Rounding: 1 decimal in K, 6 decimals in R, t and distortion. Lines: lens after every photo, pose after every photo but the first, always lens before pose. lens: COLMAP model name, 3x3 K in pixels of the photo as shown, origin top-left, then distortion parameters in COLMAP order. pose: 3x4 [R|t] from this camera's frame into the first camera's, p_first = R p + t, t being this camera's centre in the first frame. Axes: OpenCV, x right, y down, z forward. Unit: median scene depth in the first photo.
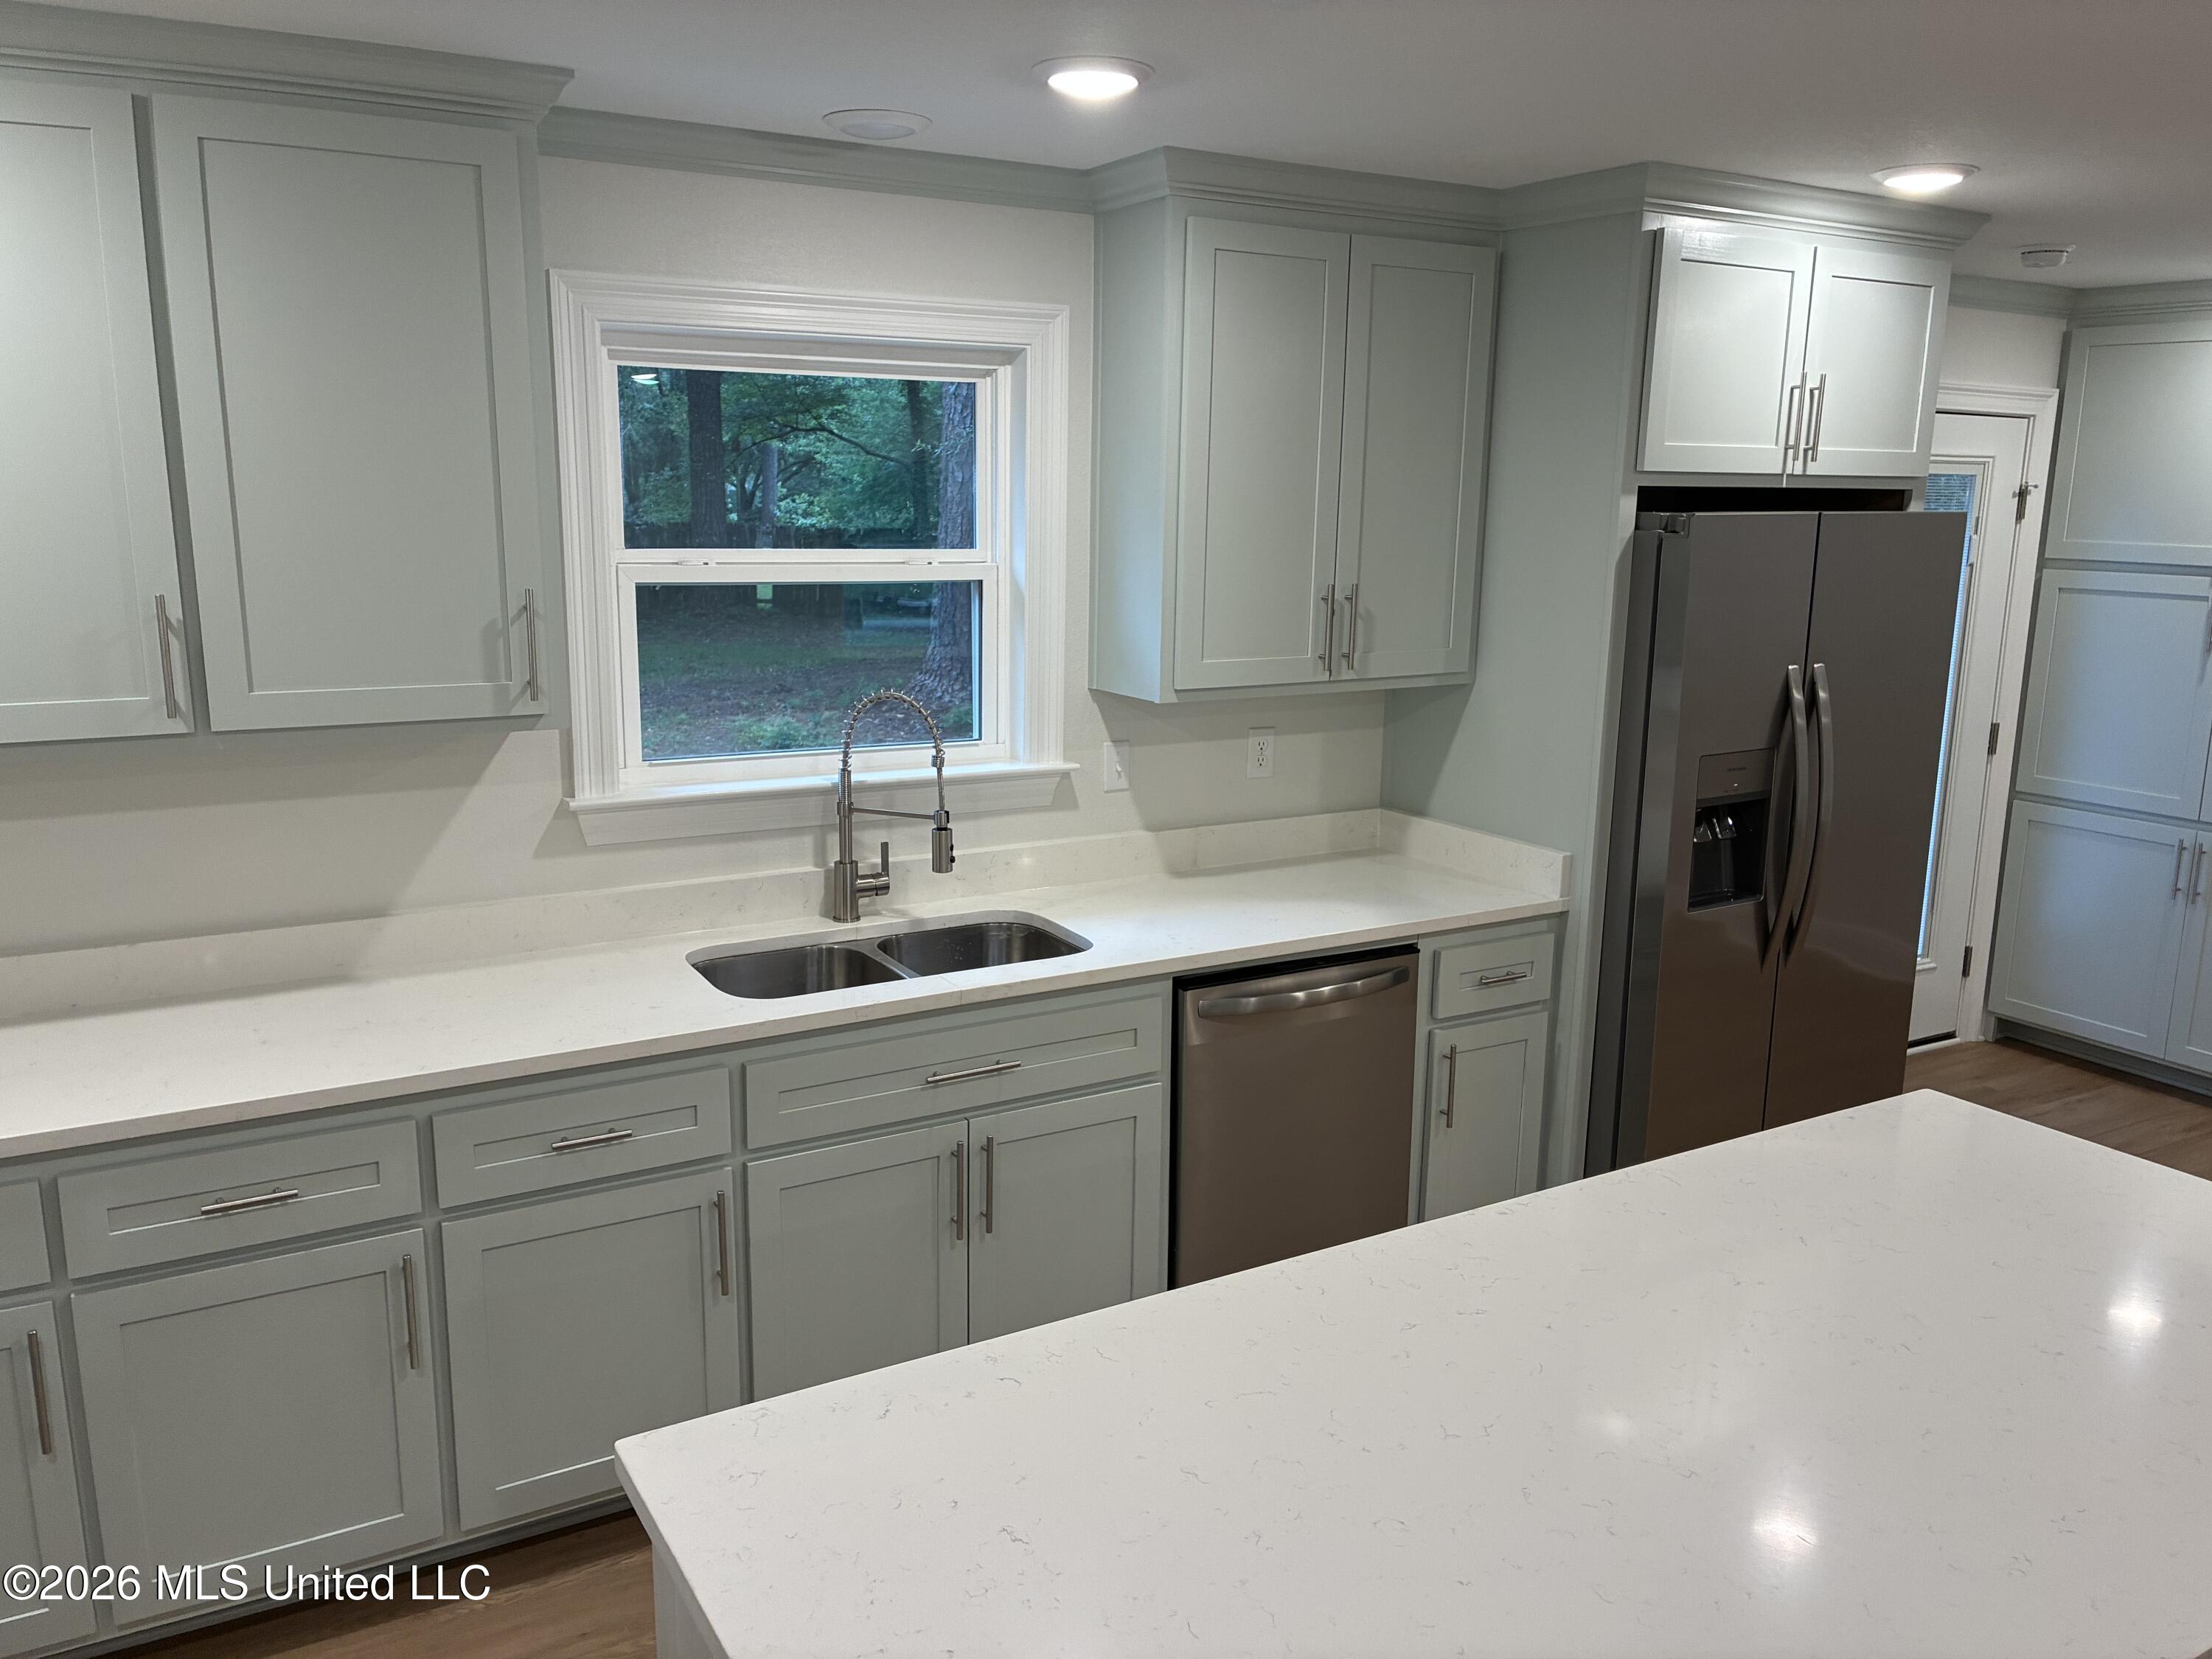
lens RADIAL K [[1706.1, 0, 1106.0], [0, 1706.1, 829.5], [0, 0, 1]] dist [0.073696, -0.099533]
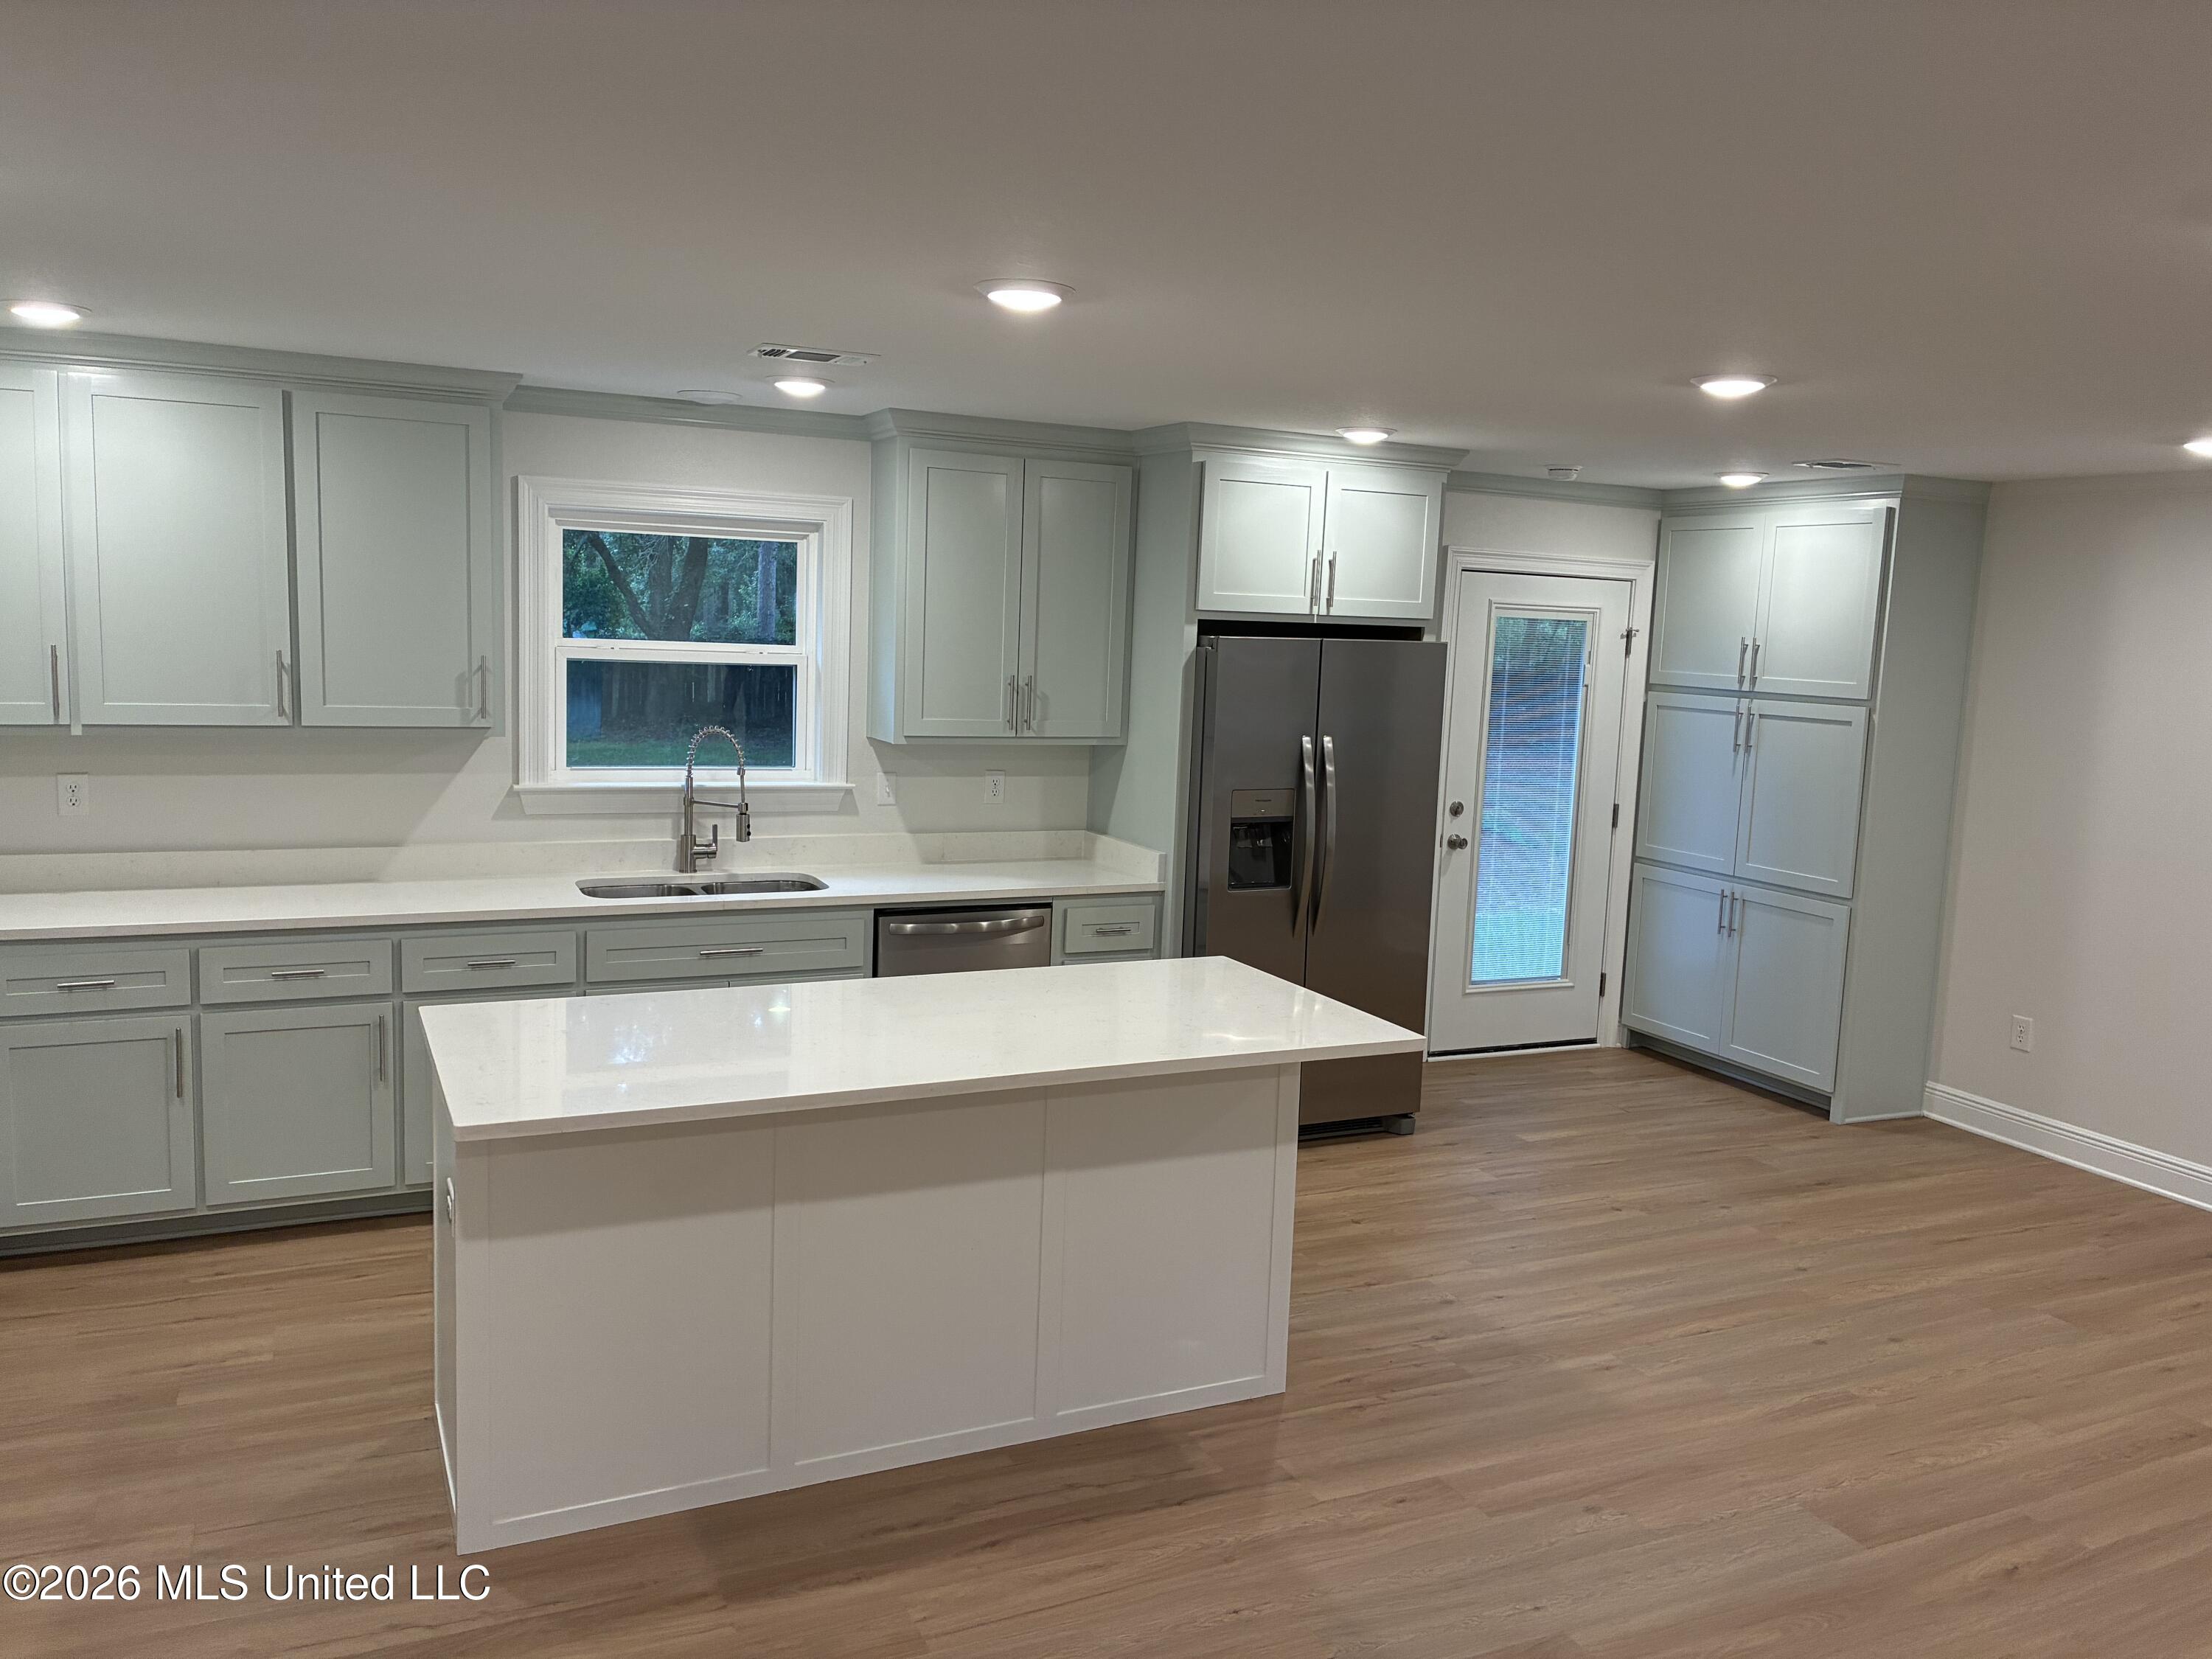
lens RADIAL K [[1685.6, 0, 1108.3], [0, 1685.6, 820.8], [0, 0, 1]] dist [0.071915, -0.088690]
pose [[0.996054, 0.035611, -0.081289, 0.360837], [-0.041912, 0.996136, -0.077176, 0.109827], [0.078226, 0.080279, 0.993698, -0.537352]]
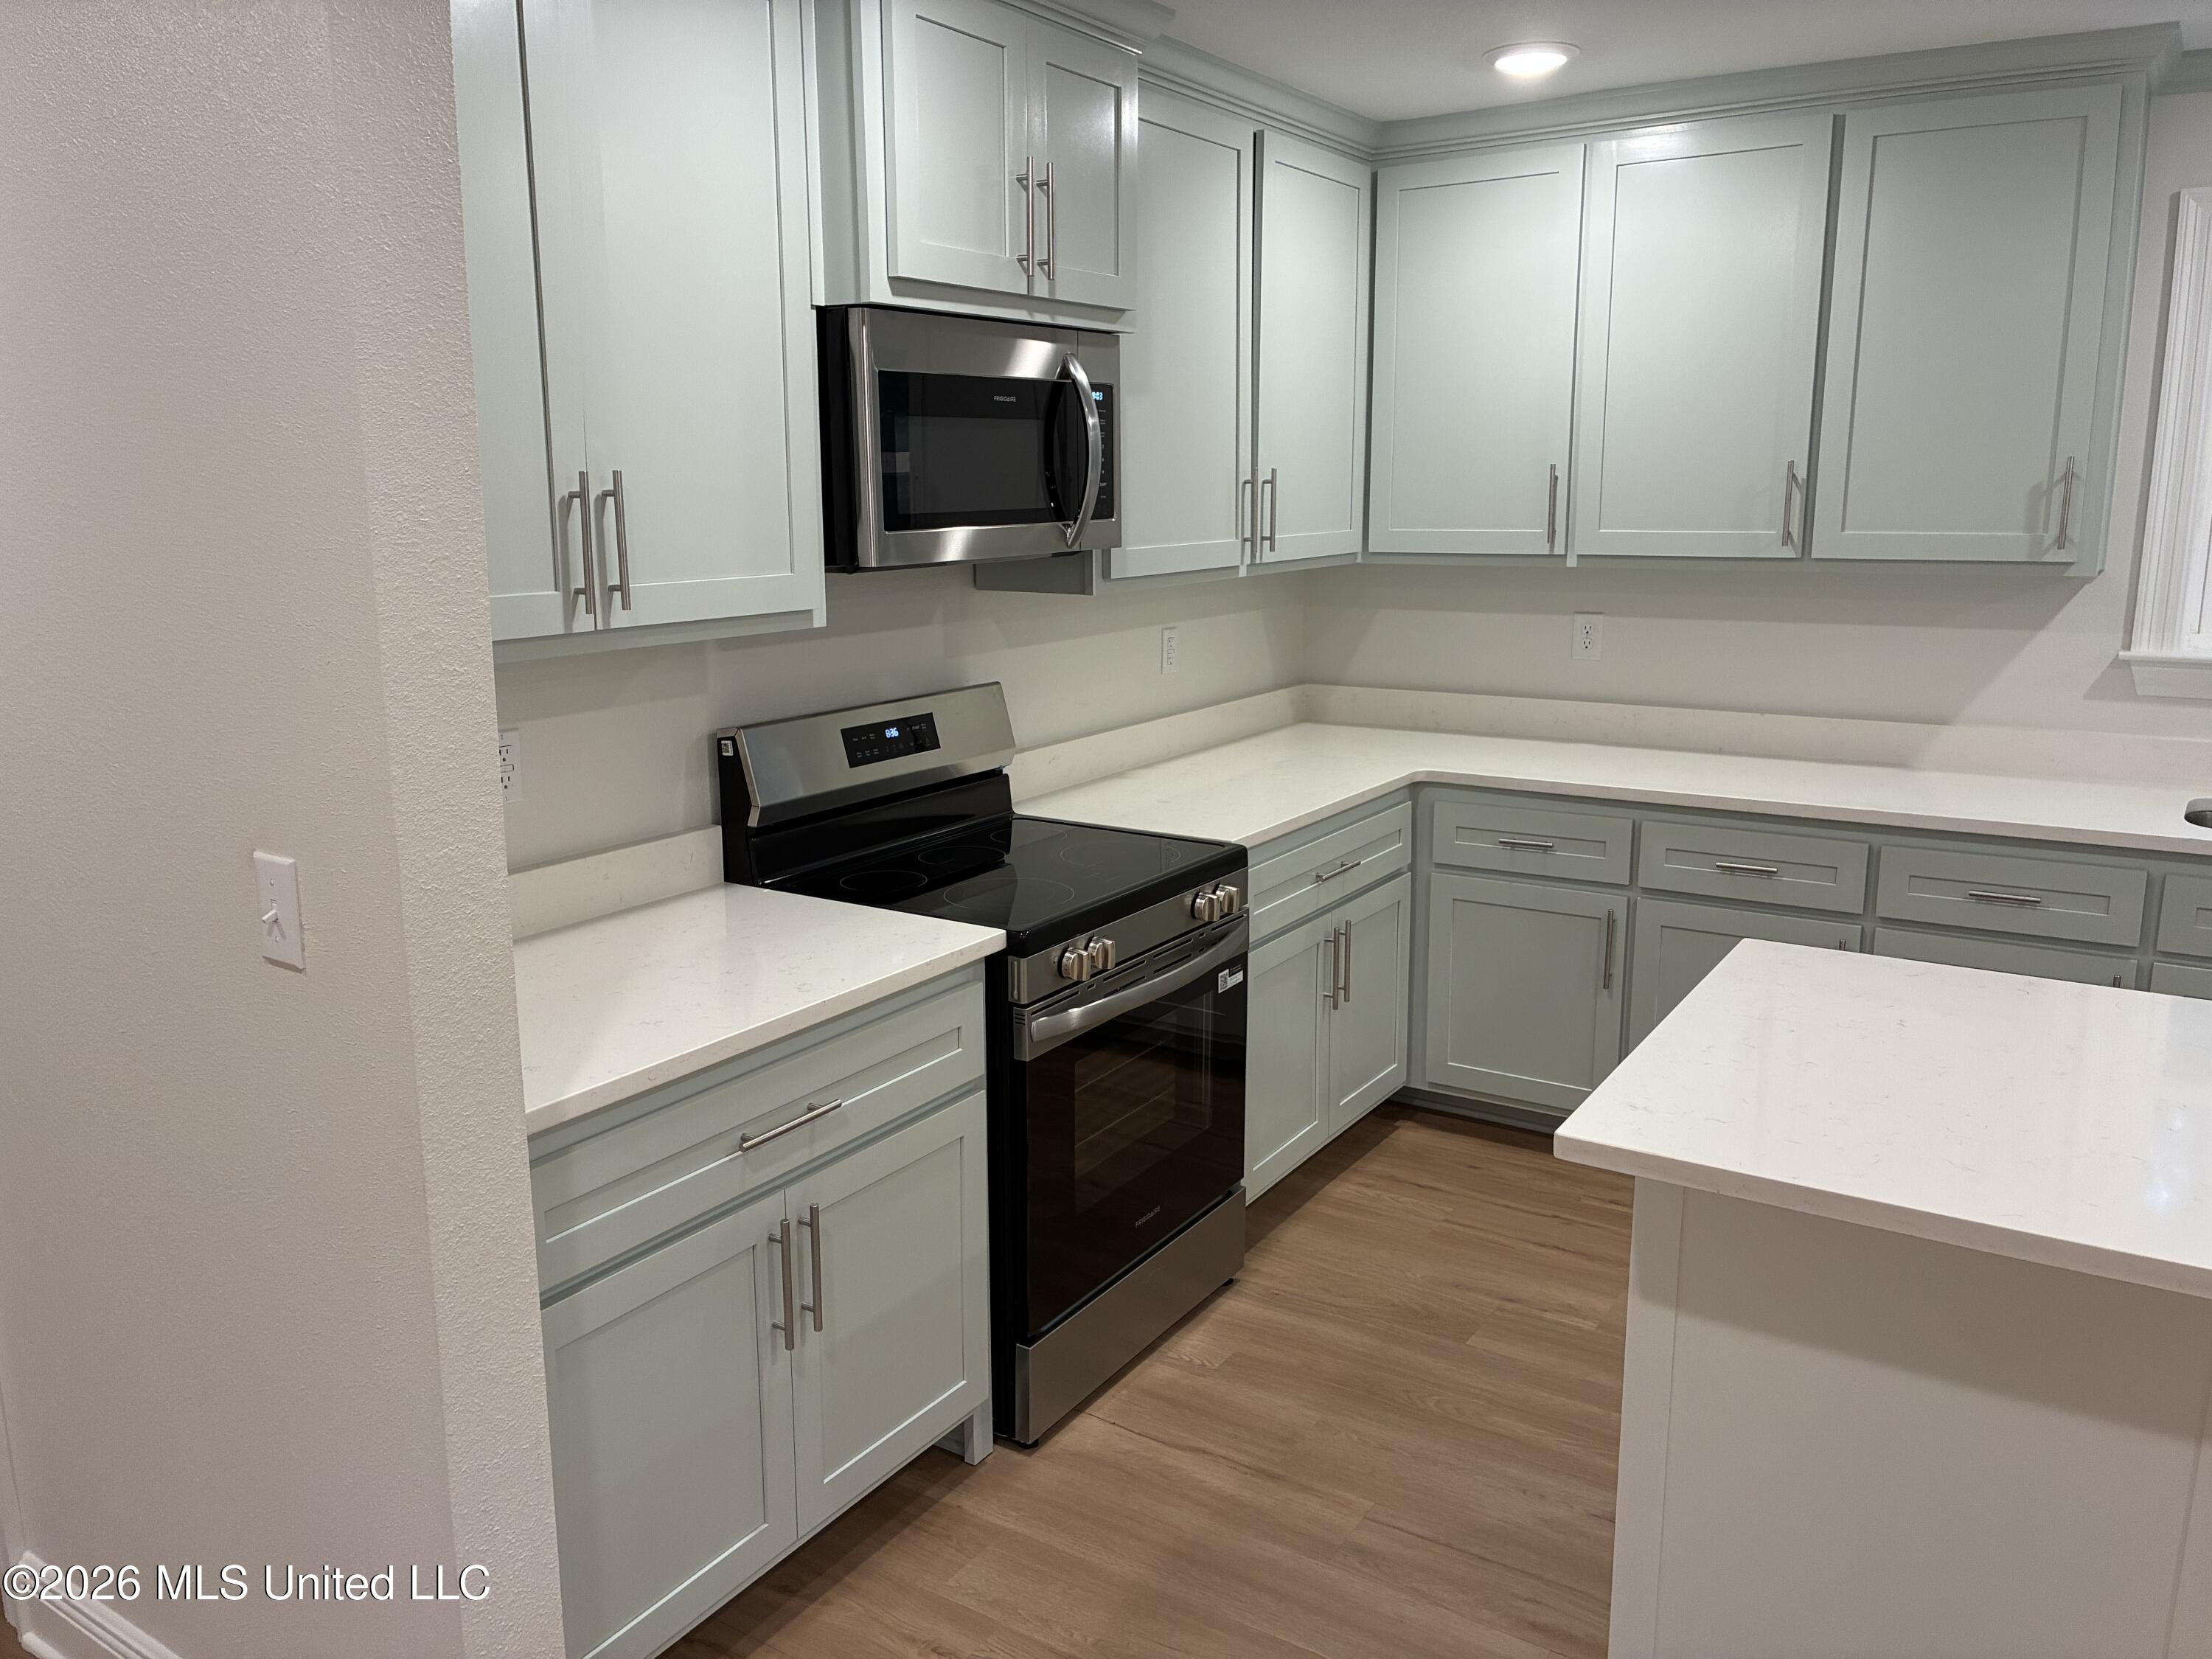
lens RADIAL K [[1685.6, 0, 1108.3], [0, 1685.6, 820.8], [0, 0, 1]] dist [0.071915, -0.088690]
pose [[0.457183, 0.163721, -0.874173, 0.364718], [-0.163132, 0.981671, 0.098538, 0.084880], [0.874283, 0.097555, 0.475512, -0.122489]]
